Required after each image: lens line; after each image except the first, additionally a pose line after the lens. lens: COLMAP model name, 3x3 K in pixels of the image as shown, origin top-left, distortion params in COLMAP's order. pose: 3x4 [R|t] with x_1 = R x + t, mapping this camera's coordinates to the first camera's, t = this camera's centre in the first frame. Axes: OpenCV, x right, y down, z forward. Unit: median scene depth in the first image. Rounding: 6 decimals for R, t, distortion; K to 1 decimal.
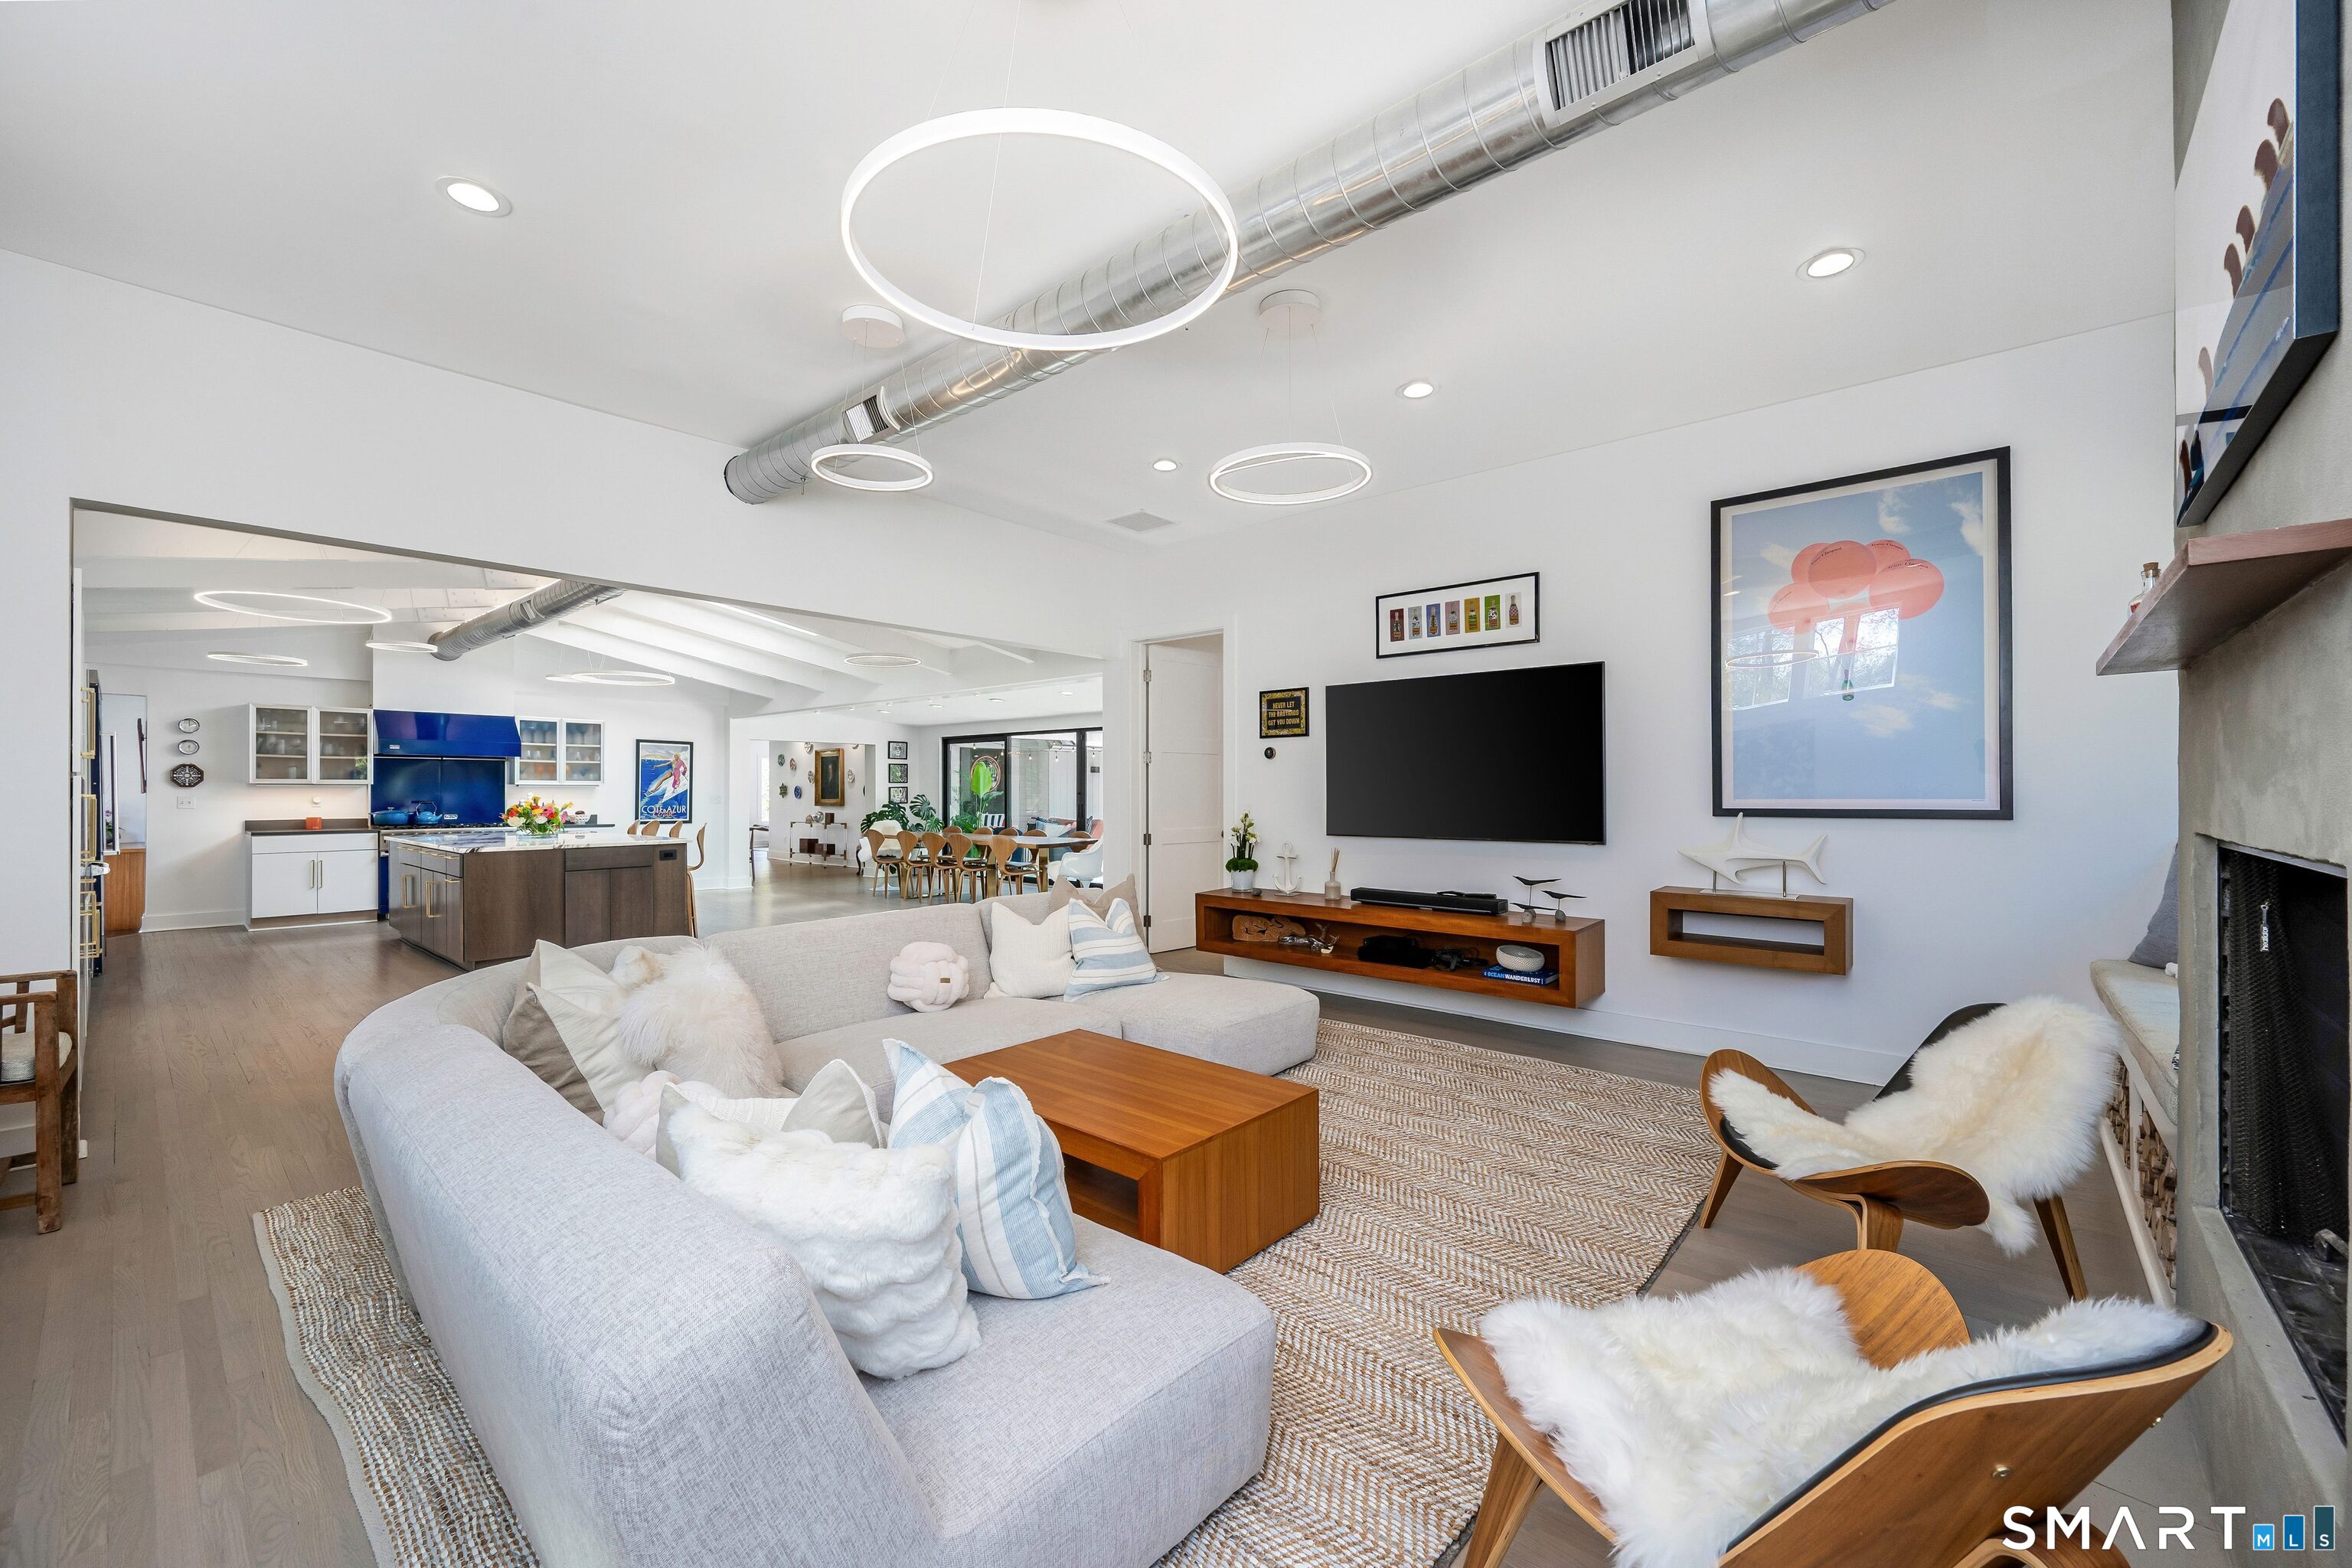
lens RADIAL K [[937.3, 0, 1180.1], [0, 937.3, 790.9], [0, 0, 1]] dist [-0.001684, -0.000210]
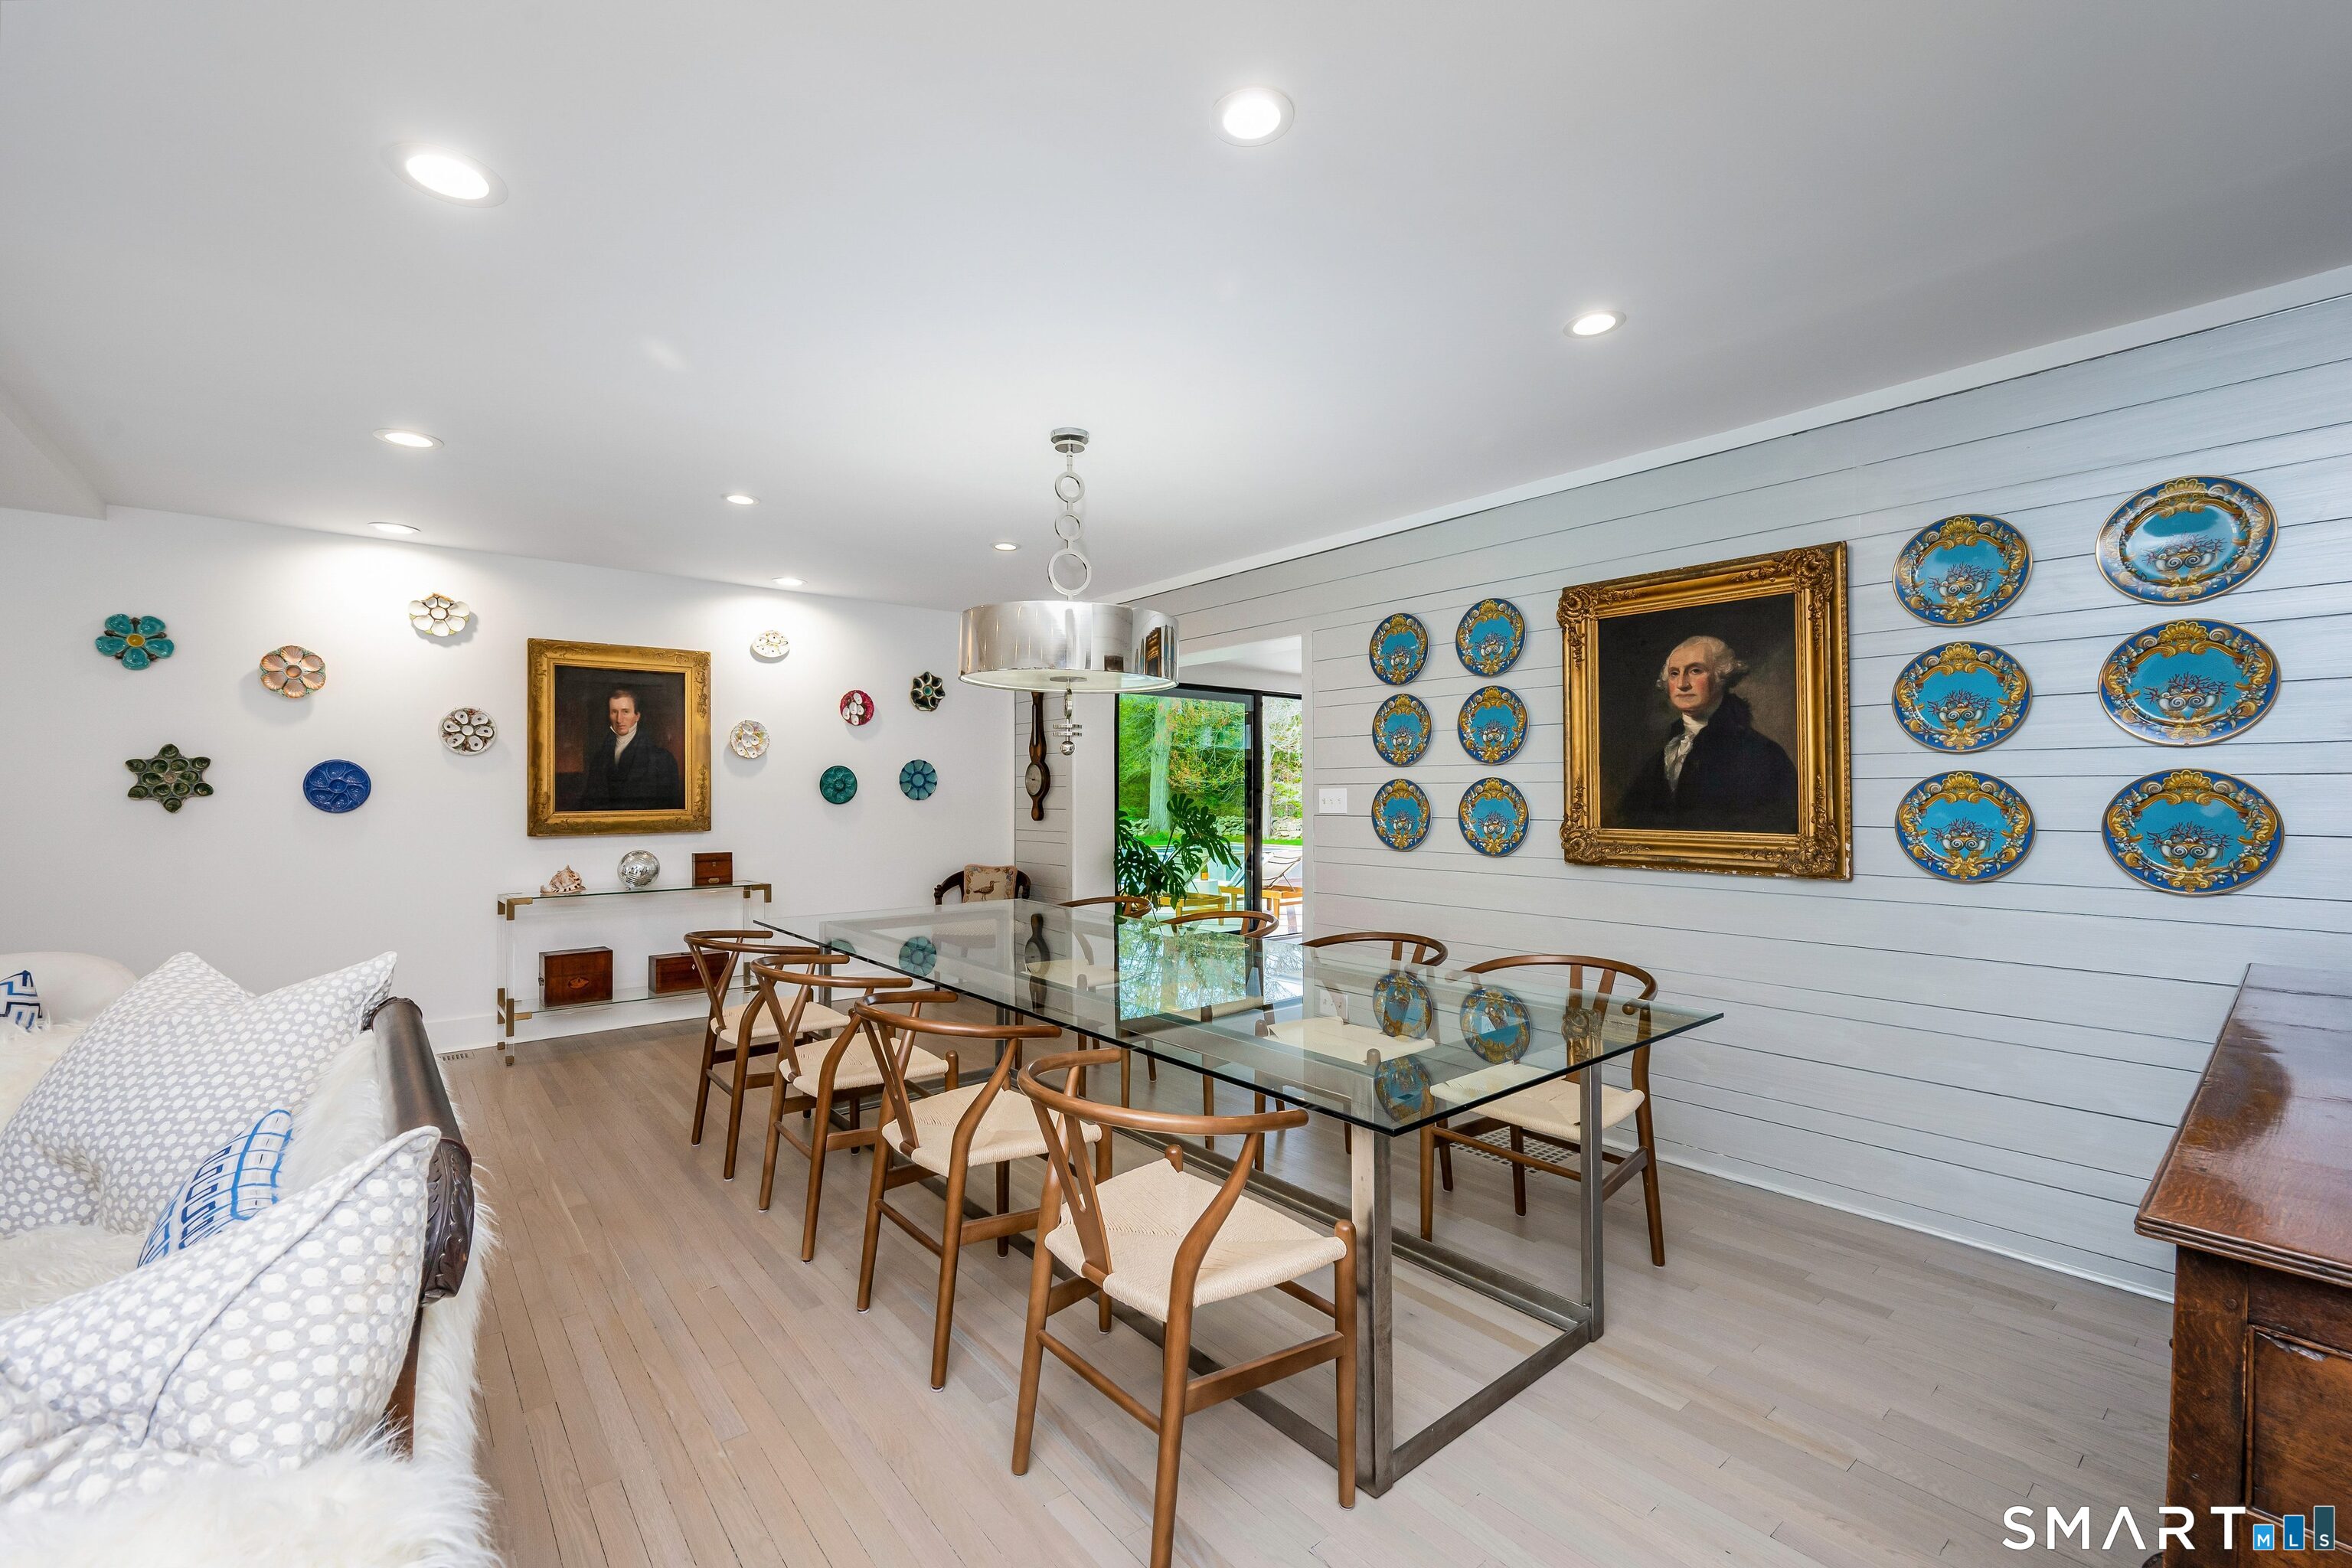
lens RADIAL K [[982.8, 0, 1117.7], [0, 982.8, 786.7], [0, 0, 1]] dist [-0.006316, -0.000351]
pose [[0.176101, 0.008391, 0.984336, -1.098021], [0.003873, 0.999950, -0.009217, 0.007198], [-0.984365, 0.005436, 0.176059, 1.324514]]
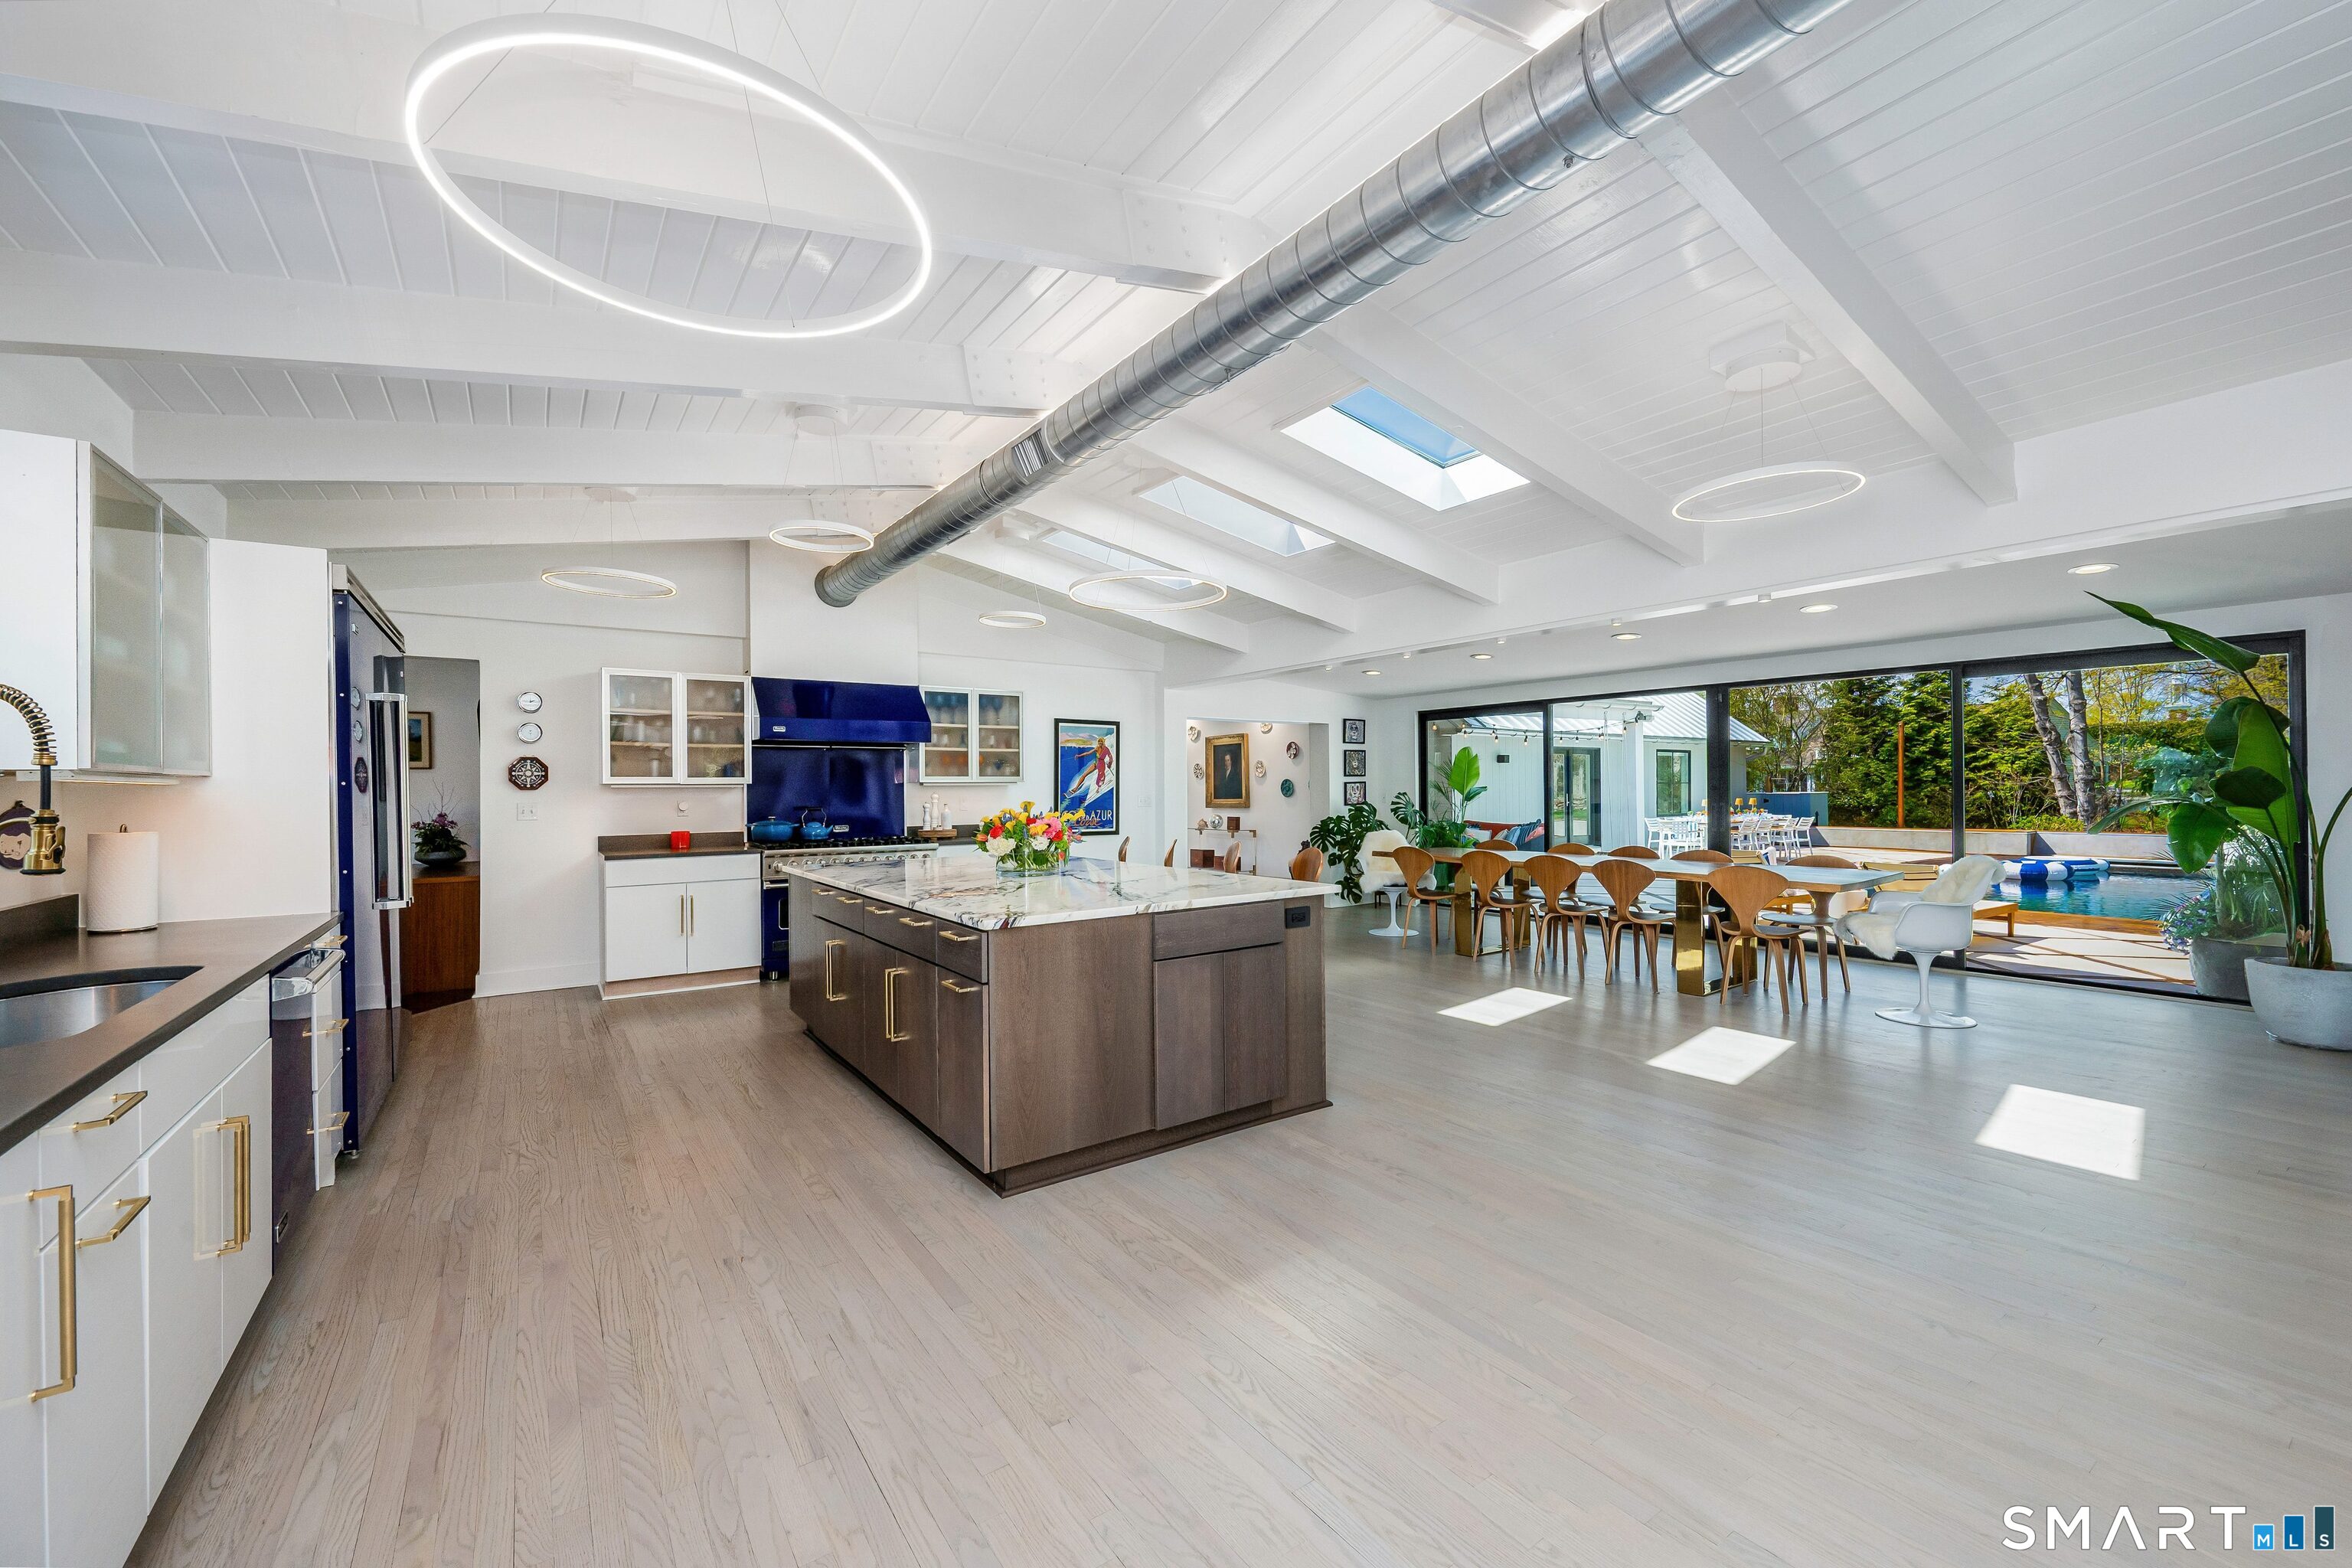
lens RADIAL K [[937.3, 0, 1180.1], [0, 937.3, 782.7], [0, 0, 1]] dist [-0.001684, -0.000210]
pose [[0.972631, -0.010188, -0.232132, -0.388081], [0.008997, 0.999940, -0.006190, -0.000712], [0.232181, 0.003932, 0.972665, 0.393420]]
